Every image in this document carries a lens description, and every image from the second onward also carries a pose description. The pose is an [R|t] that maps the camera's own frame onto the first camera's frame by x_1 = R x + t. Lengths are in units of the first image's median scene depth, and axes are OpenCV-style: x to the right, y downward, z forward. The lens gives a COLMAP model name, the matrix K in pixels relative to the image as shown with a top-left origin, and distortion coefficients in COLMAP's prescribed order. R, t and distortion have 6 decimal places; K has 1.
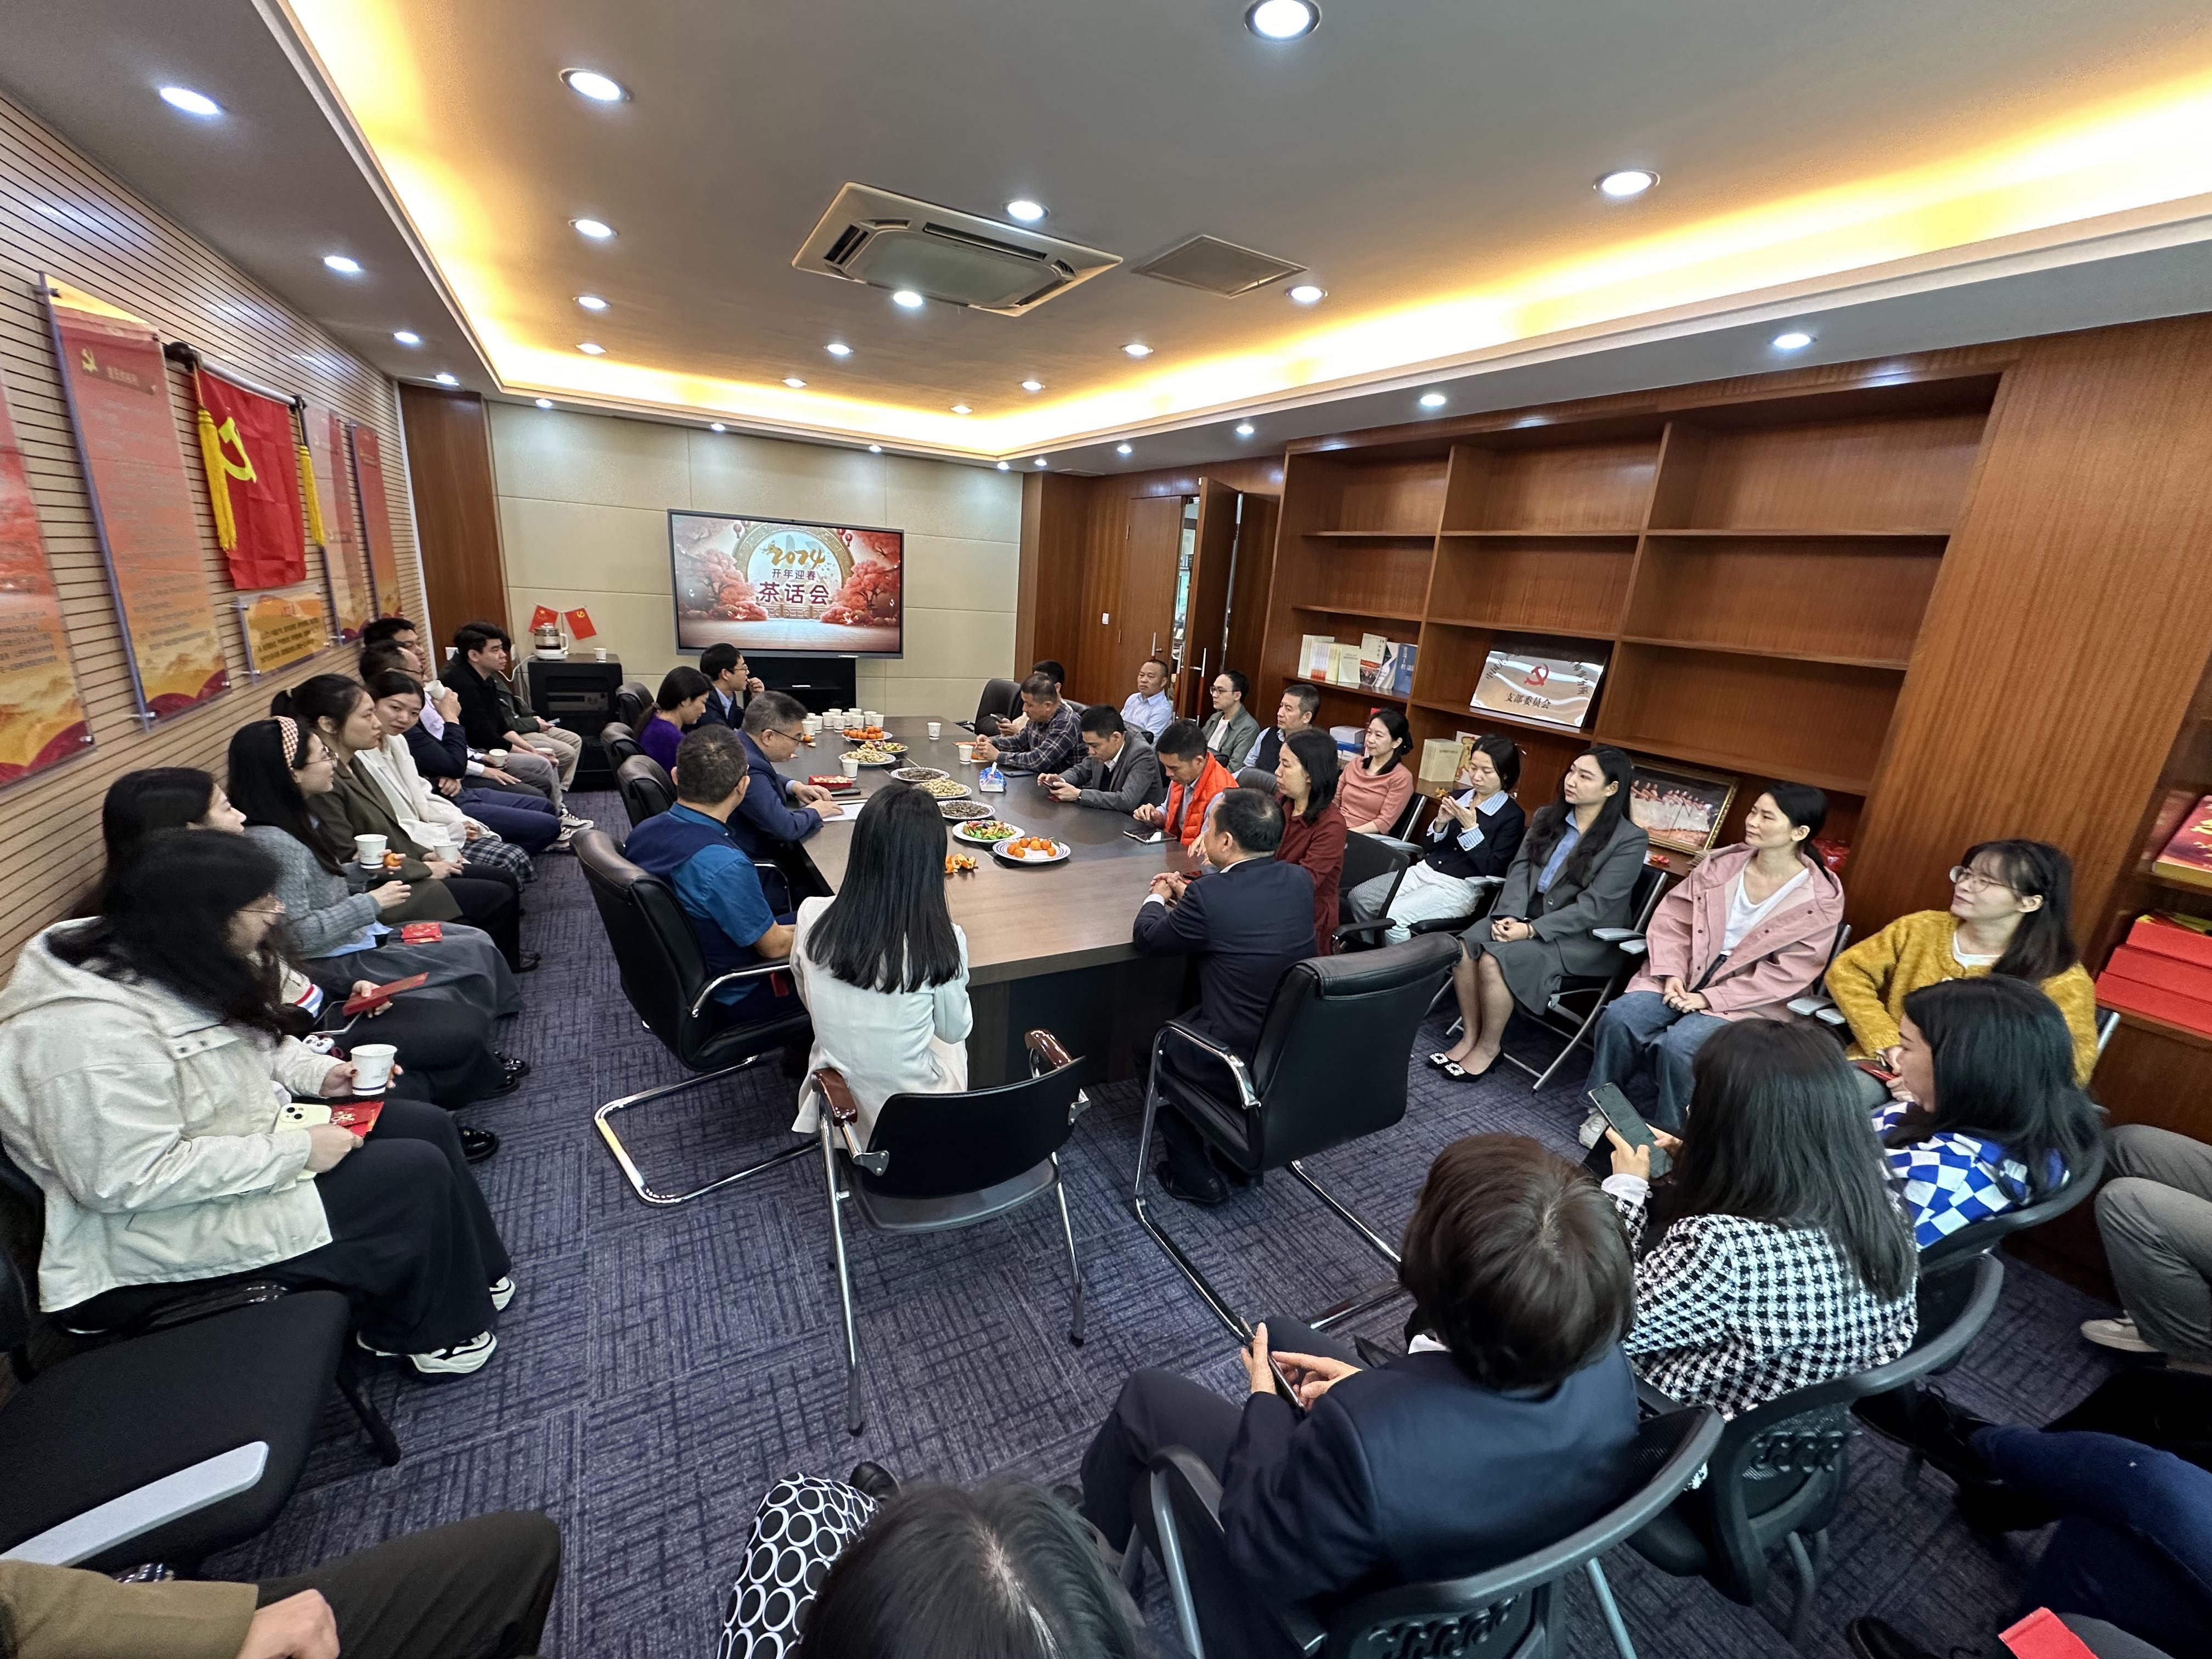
lens RADIAL K [[881.9, 0, 1107.8], [0, 881.9, 828.5], [0, 0, 1]] dist [0.000784, 0.000072]
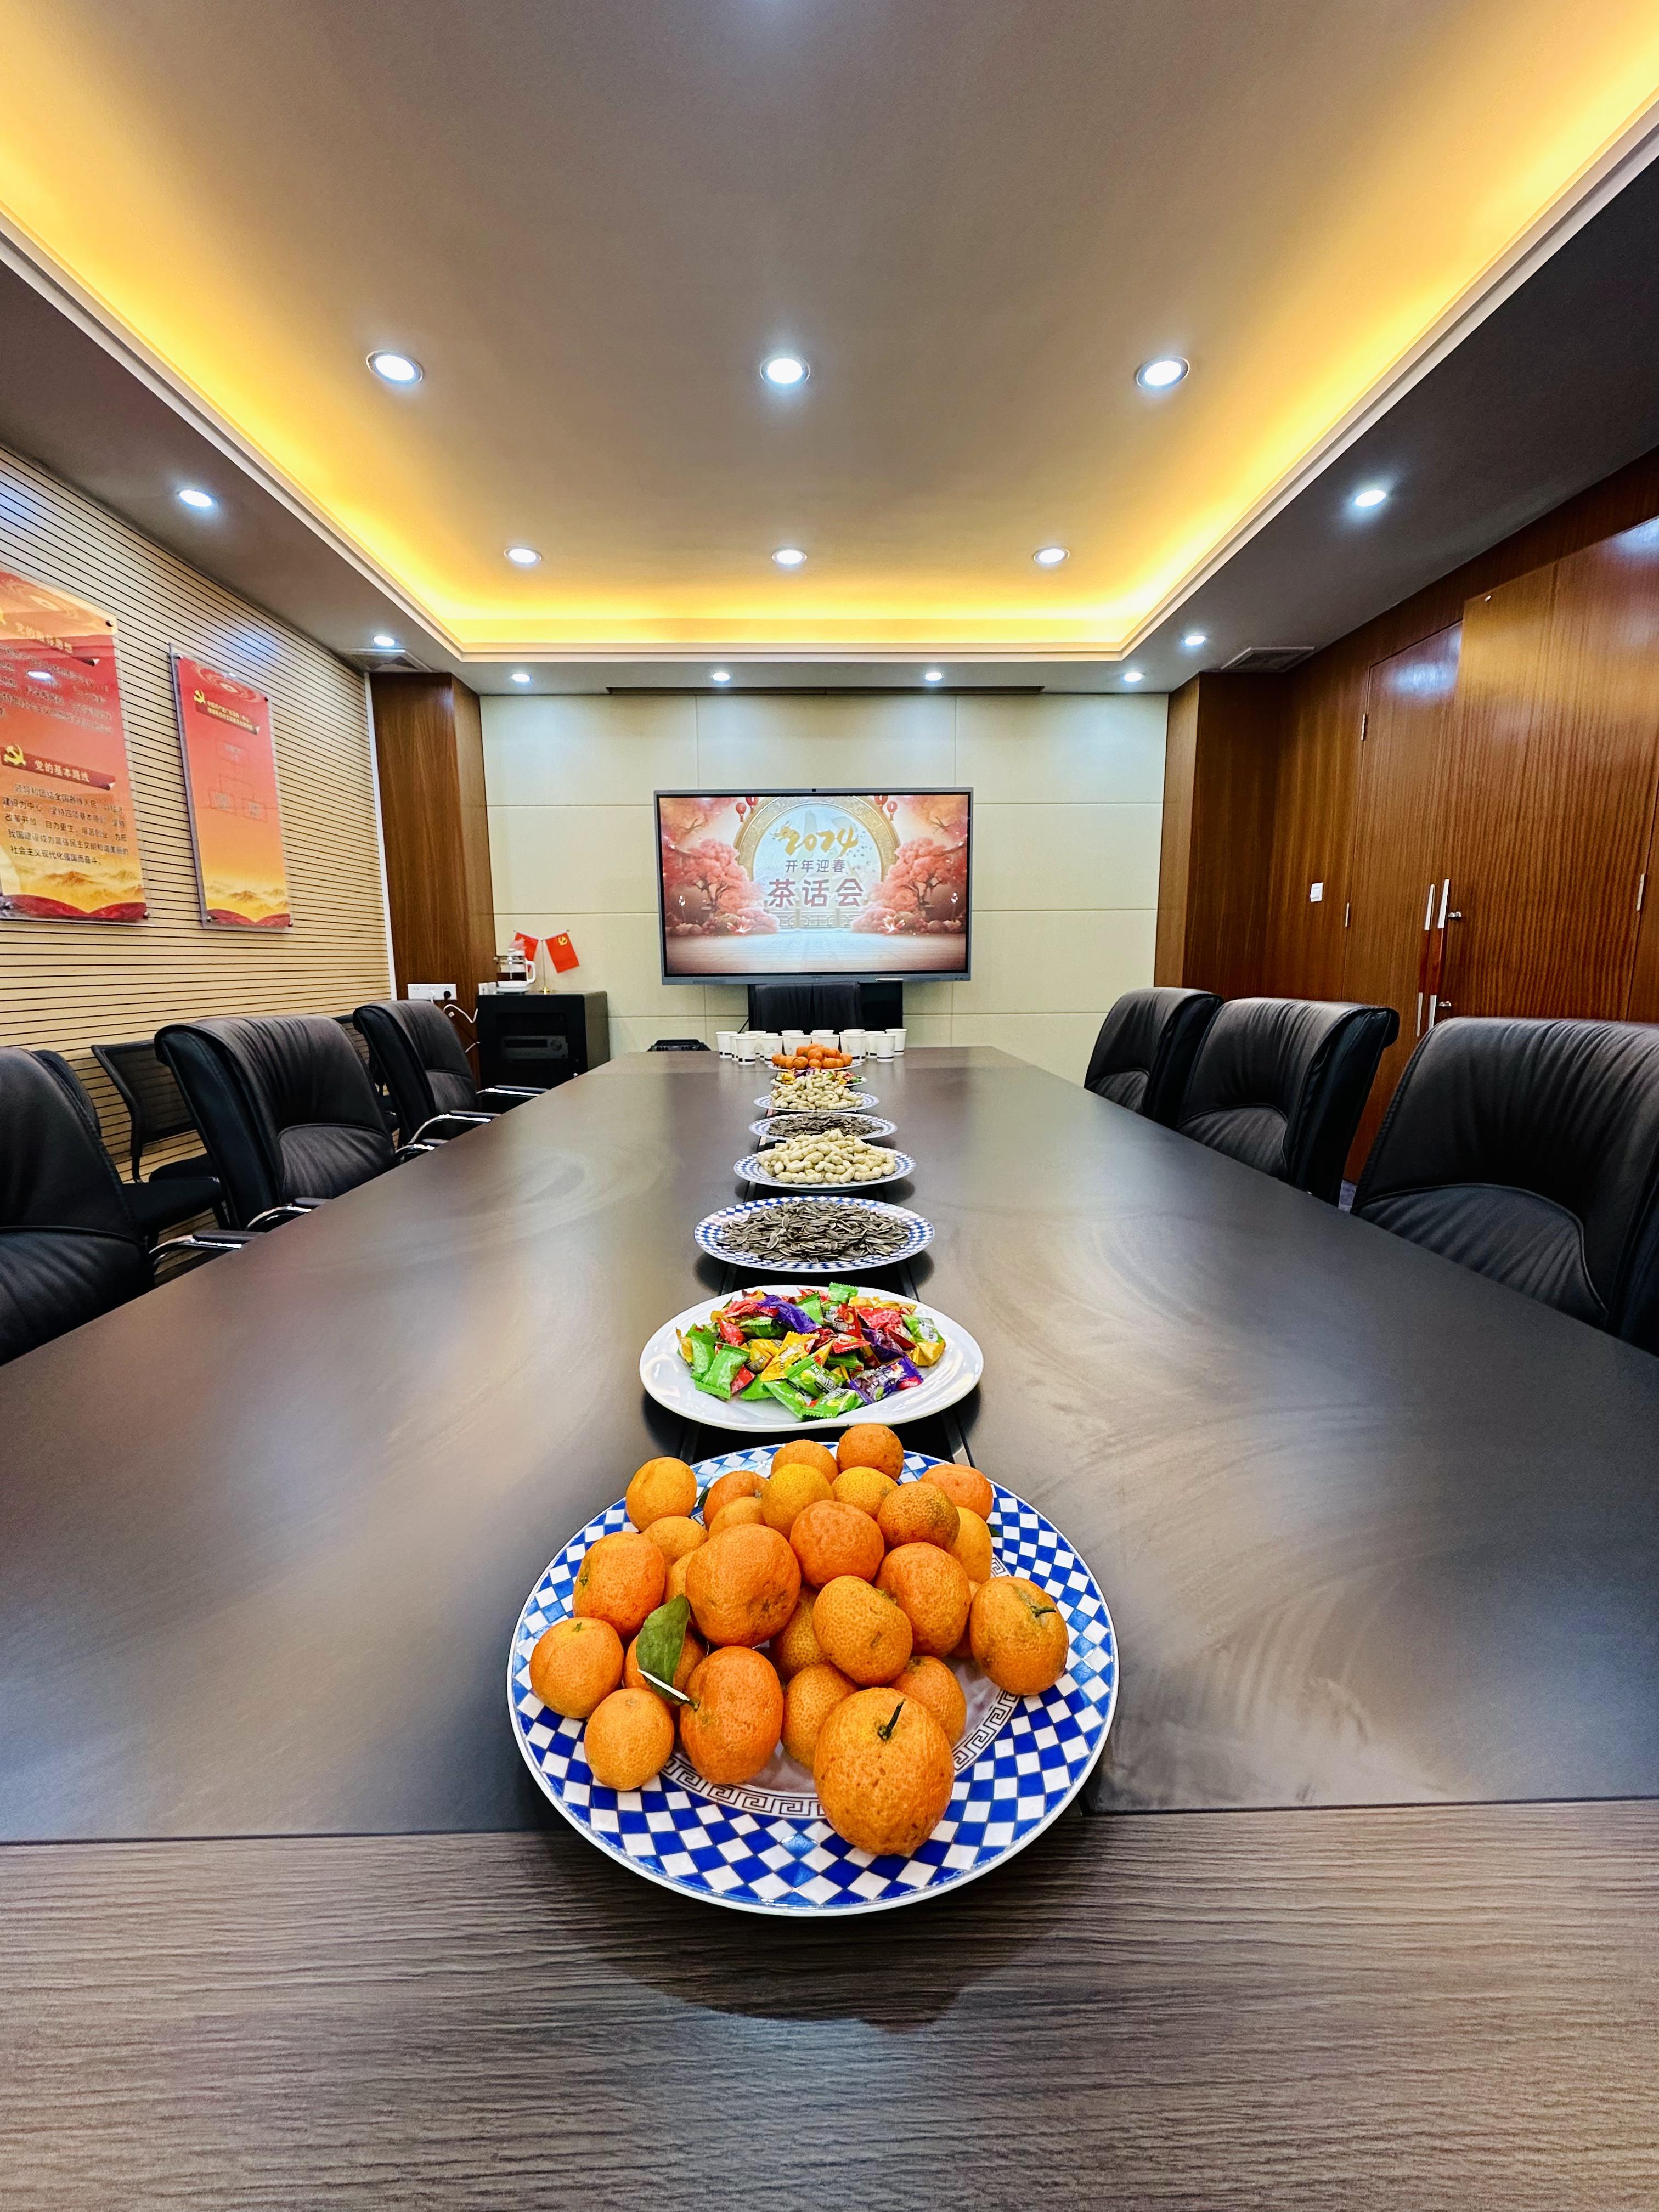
lens RADIAL K [[881.9, 0, 828.5], [0, 881.9, 1106.2], [0, 0, 1]] dist [0.000784, 0.000072]
pose [[0.882855, -0.005223, -0.469616, -0.016223], [-0.057245, 0.991286, -0.118641, -0.014859], [0.466143, 0.131626, 0.874863, 0.414368]]
